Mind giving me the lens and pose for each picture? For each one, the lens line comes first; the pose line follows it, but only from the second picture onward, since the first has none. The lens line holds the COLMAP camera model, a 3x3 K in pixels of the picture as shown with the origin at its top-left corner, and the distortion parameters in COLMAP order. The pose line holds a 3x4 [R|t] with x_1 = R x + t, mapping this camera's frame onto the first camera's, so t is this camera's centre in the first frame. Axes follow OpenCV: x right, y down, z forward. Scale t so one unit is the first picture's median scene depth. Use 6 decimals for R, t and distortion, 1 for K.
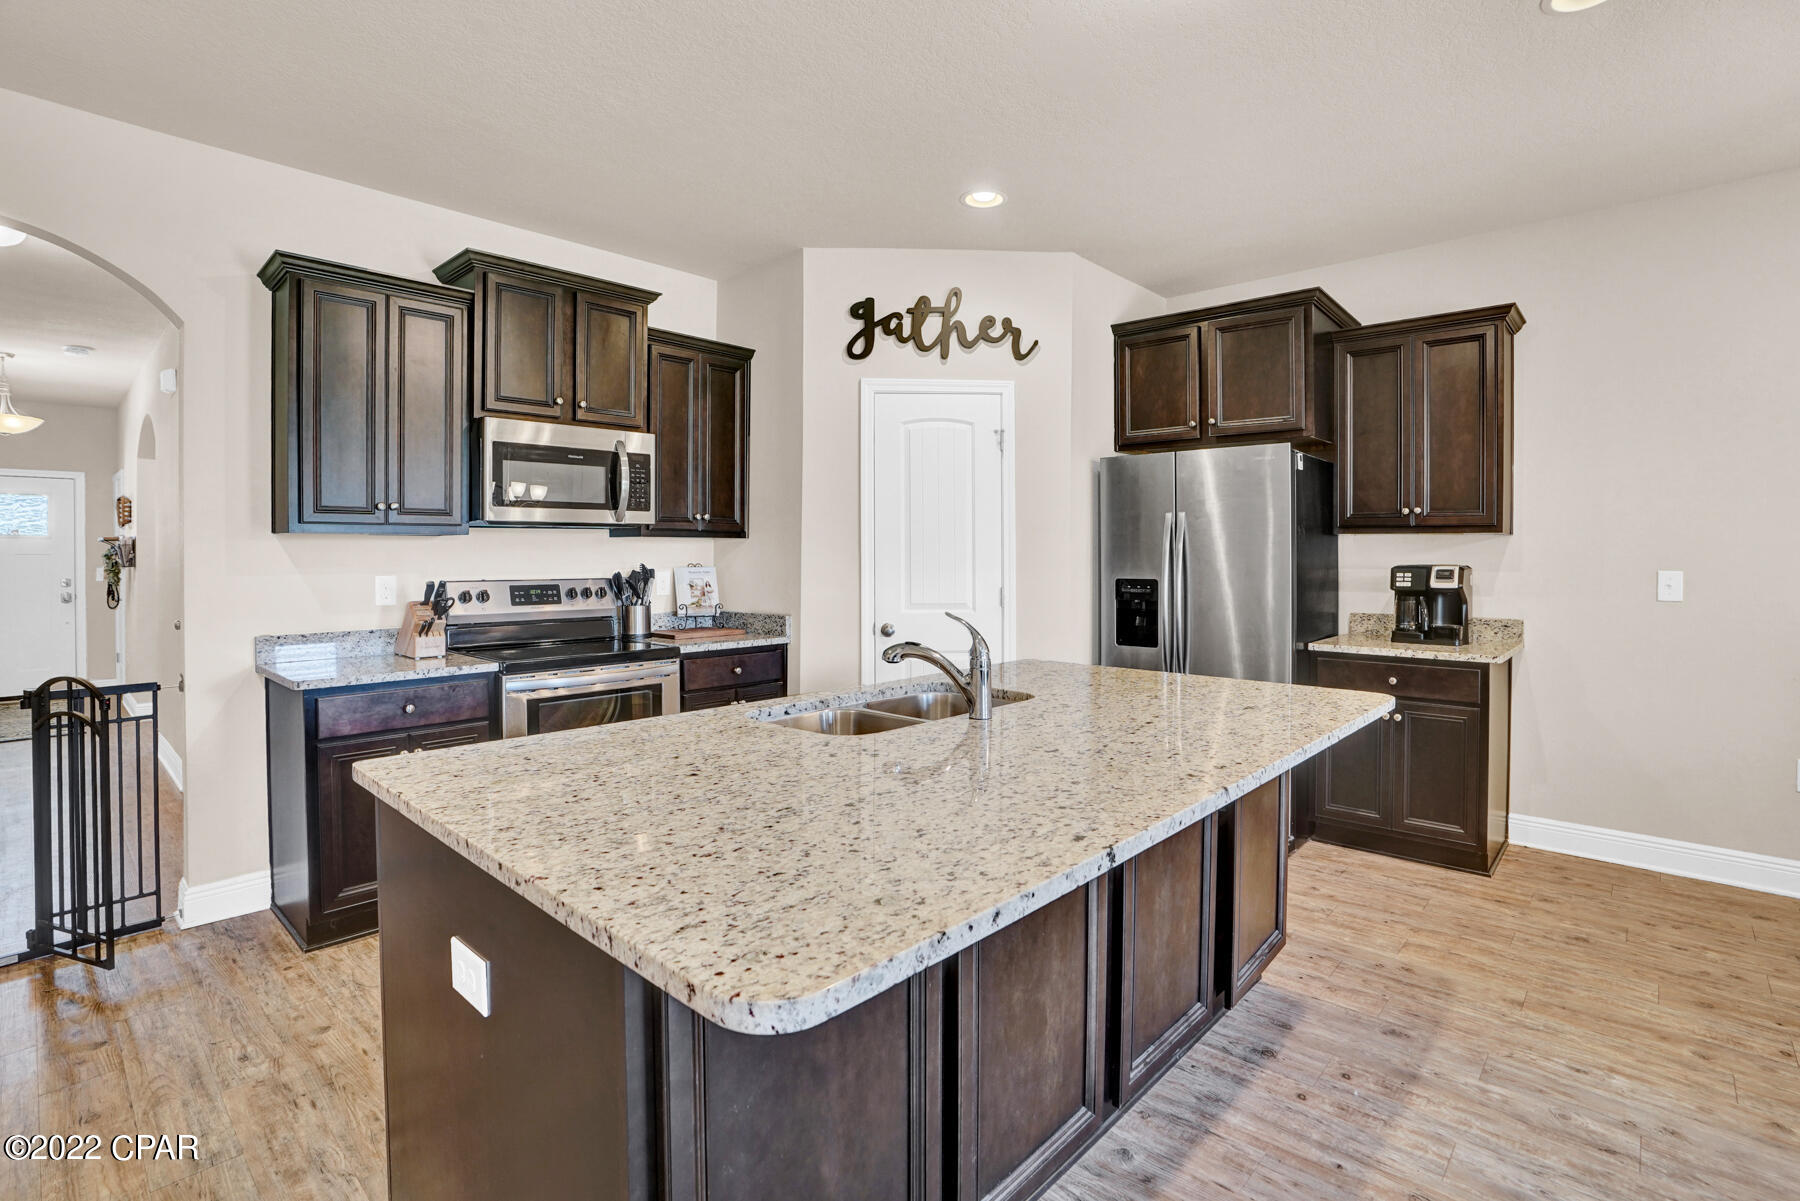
lens RADIAL K [[809.6, 0, 822.6], [0, 809.6, 573.9], [0, 0, 1]] dist [-0.059601, 0.015873]
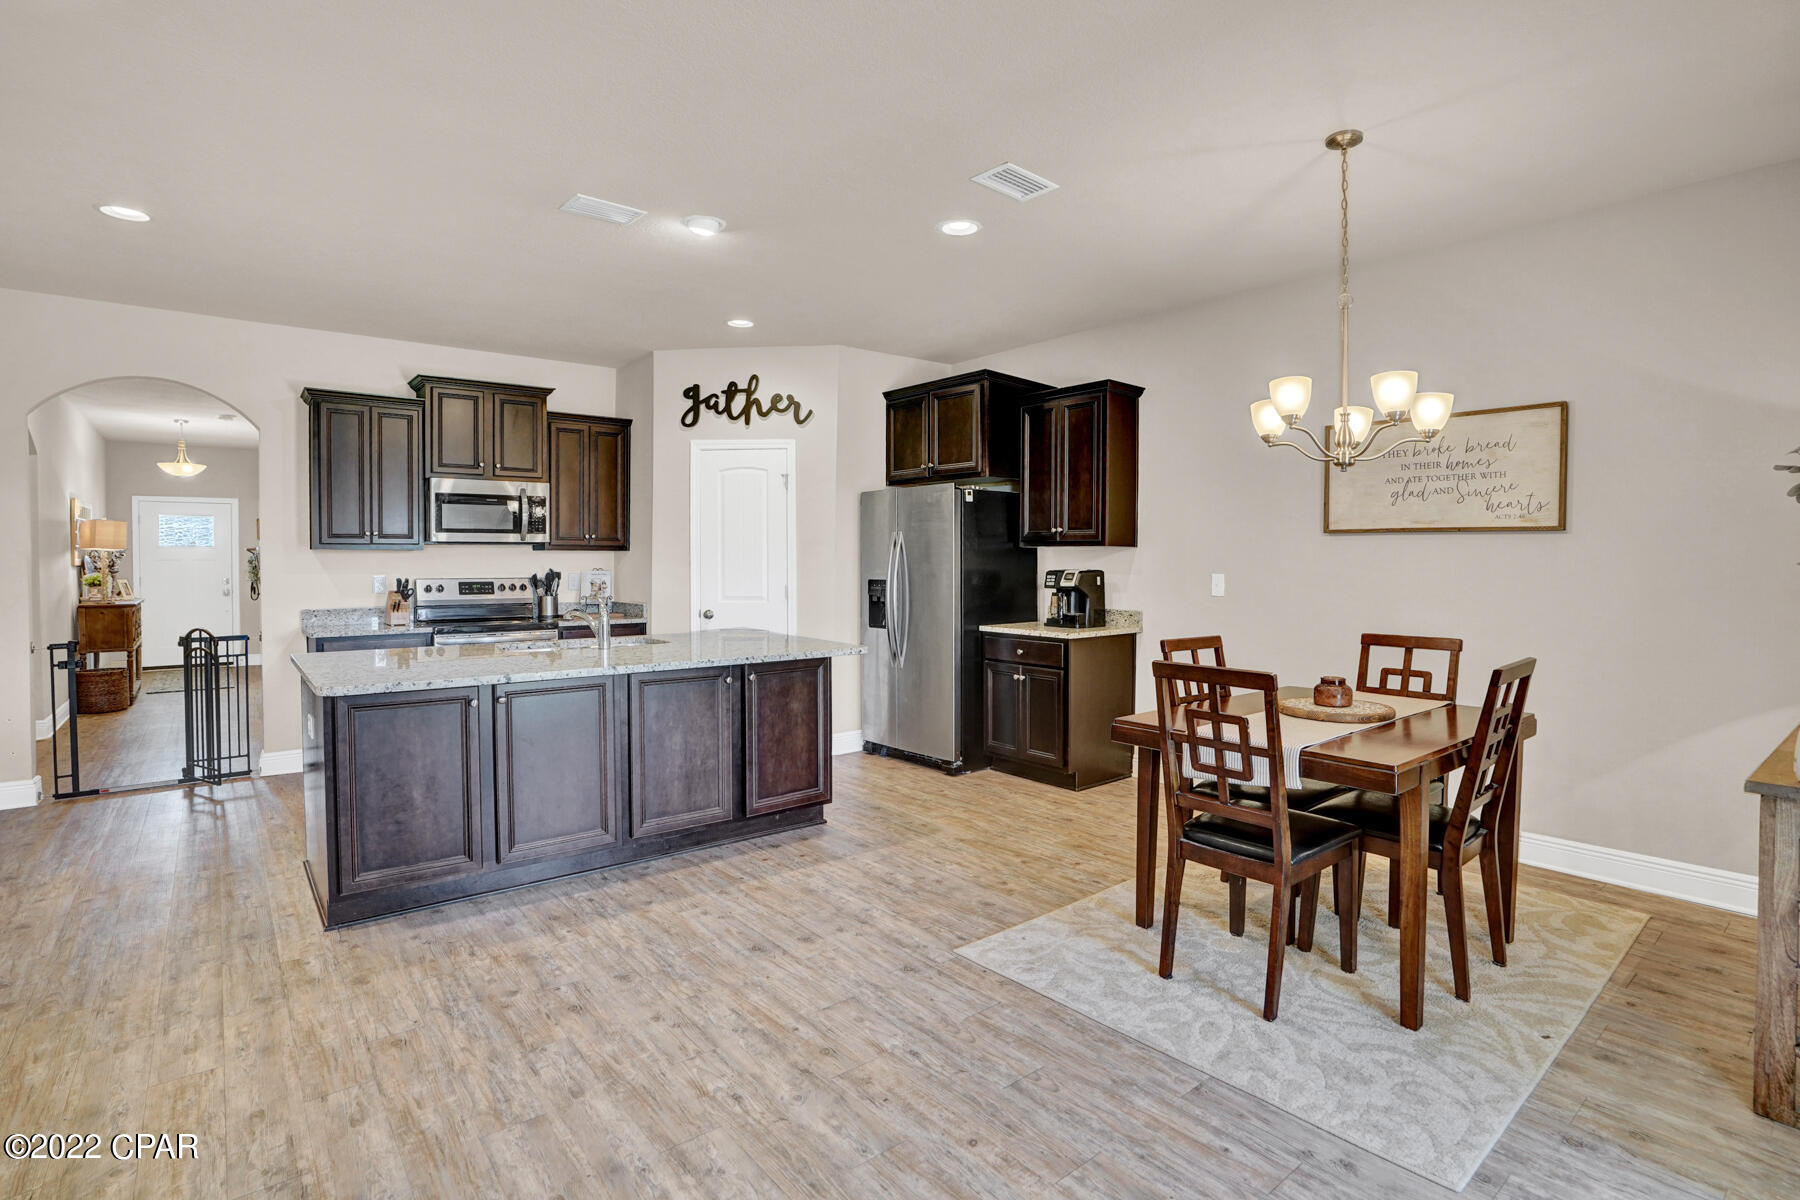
lens RADIAL K [[894.8, 0, 900.0], [0, 894.8, 600.0], [0, 0, 1]] dist [-0.056529, 0.000452]
pose [[0.990522, 0.007357, -0.137156, 0.669502], [-0.004723, 0.999798, 0.019519, 0.011501], [0.137272, -0.018686, 0.990357, -0.559326]]
